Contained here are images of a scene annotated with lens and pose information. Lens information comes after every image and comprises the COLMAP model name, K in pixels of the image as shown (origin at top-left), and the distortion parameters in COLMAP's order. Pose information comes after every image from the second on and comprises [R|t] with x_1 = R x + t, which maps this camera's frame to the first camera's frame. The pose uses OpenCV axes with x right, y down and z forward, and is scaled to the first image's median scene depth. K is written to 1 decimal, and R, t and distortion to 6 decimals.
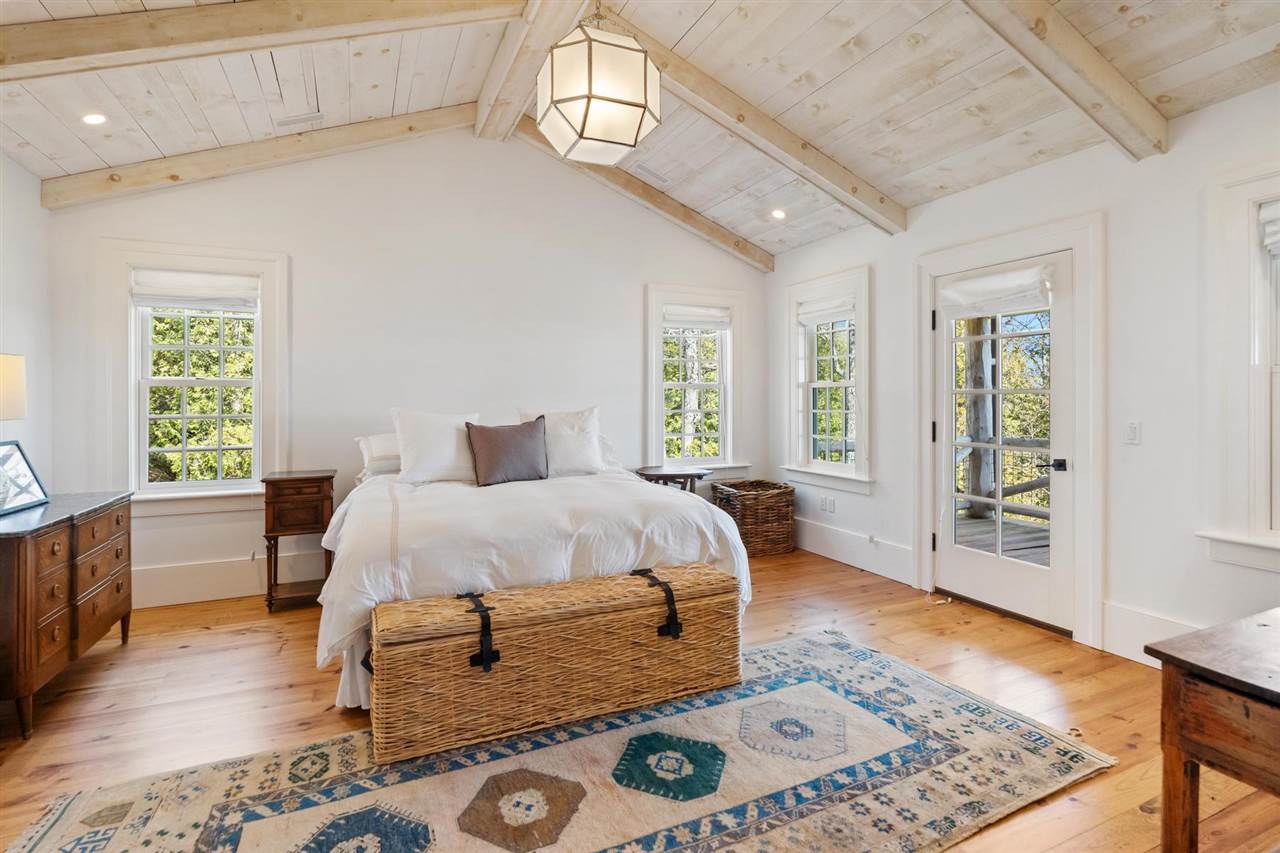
lens RADIAL K [[621.9, 0, 640.1], [0, 621.9, 389.8], [0, 0, 1]] dist [0.000805, 0.000270]
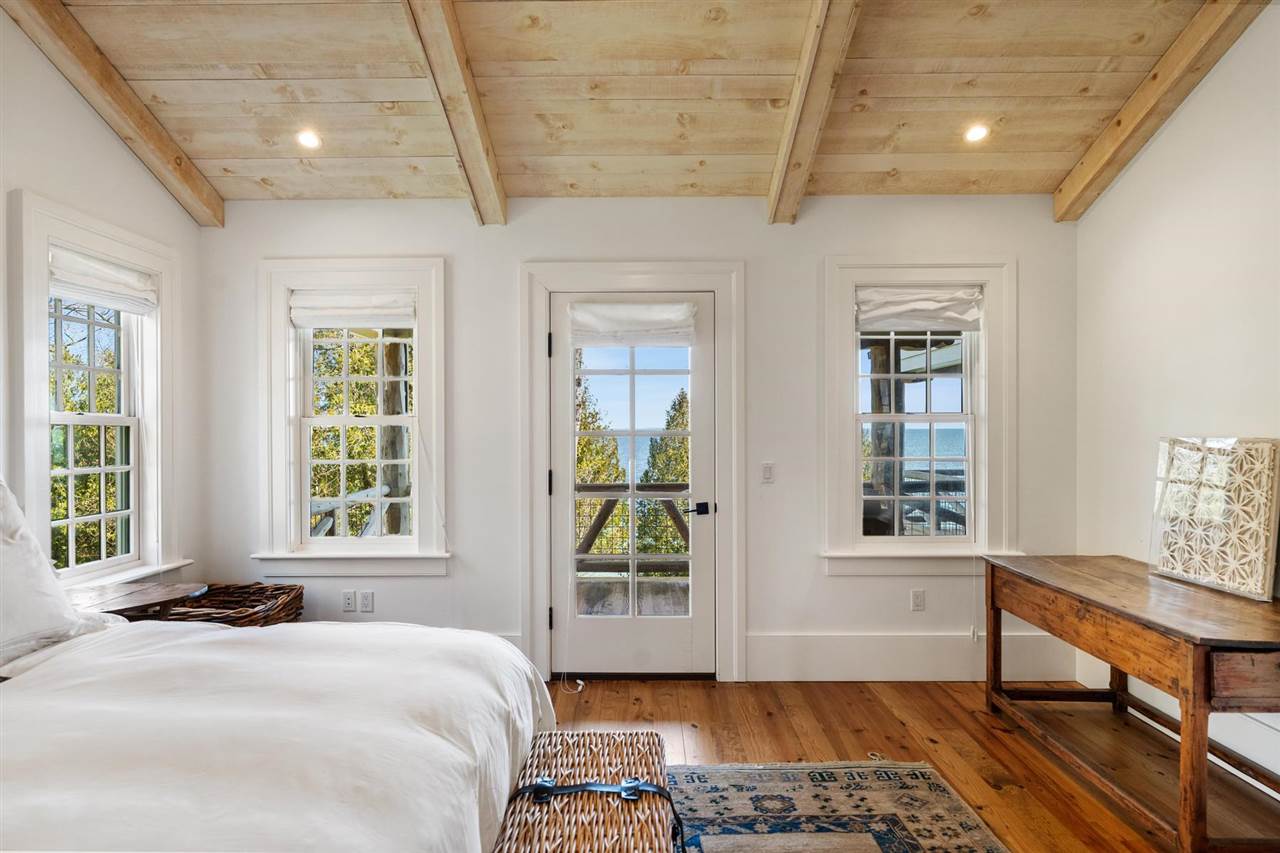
lens RADIAL K [[770.4, 0, 640.0], [0, 770.4, 426.5], [0, 0, 1]] dist [-0.000044, 0.002125]
pose [[0.427548, 0.004772, 0.903980, -0.456555], [-0.008861, 0.999960, -0.001088, -0.006595], [-0.903949, -0.007545, 0.427573, 0.549941]]
